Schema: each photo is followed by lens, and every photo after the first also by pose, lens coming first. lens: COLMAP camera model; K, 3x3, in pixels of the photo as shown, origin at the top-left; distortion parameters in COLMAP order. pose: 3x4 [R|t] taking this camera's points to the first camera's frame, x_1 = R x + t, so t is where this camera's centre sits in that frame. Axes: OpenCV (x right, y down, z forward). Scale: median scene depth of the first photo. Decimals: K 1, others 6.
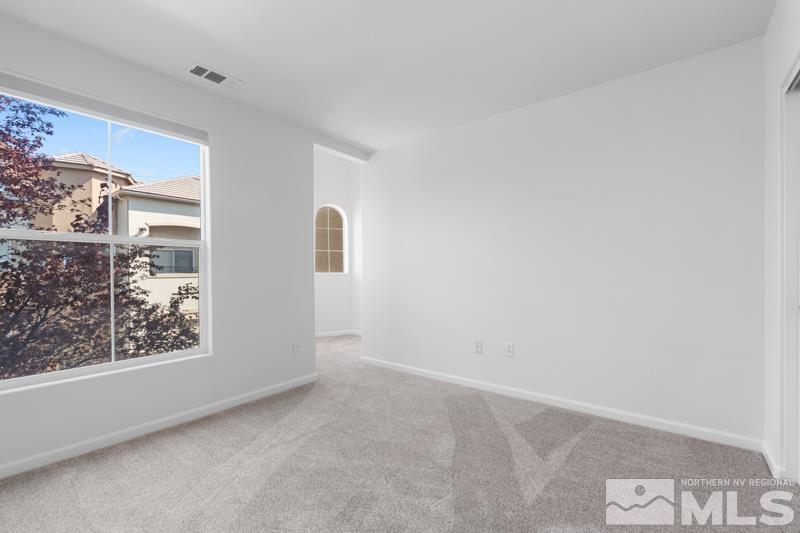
lens RADIAL K [[348.6, 0, 403.0], [0, 348.6, 266.4], [0, 0, 1]] dist [0.002820, 0.000756]
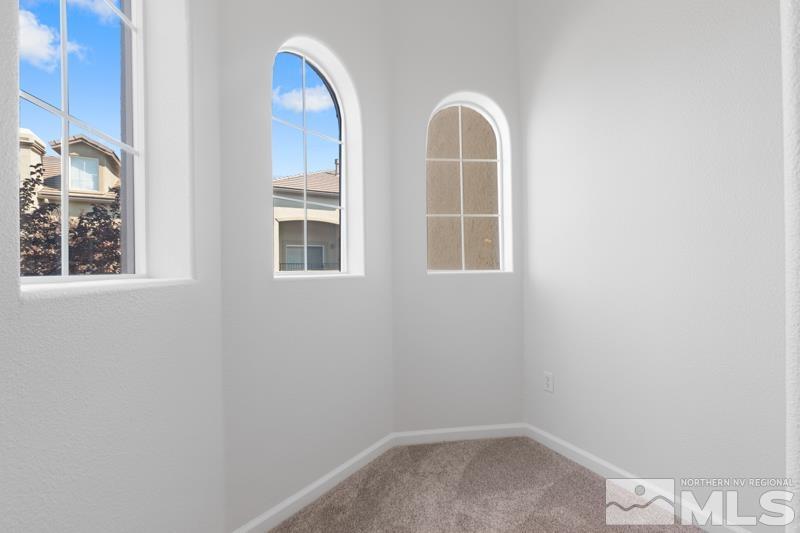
lens RADIAL K [[348.6, 0, 403.0], [0, 348.6, 266.4], [0, 0, 1]] dist [0.002820, 0.000756]
pose [[0.908372, -0.014866, -0.417898, -0.111836], [0.018550, 0.999817, 0.004754, 0.009252], [0.417751, -0.012071, 0.908481, 0.629751]]
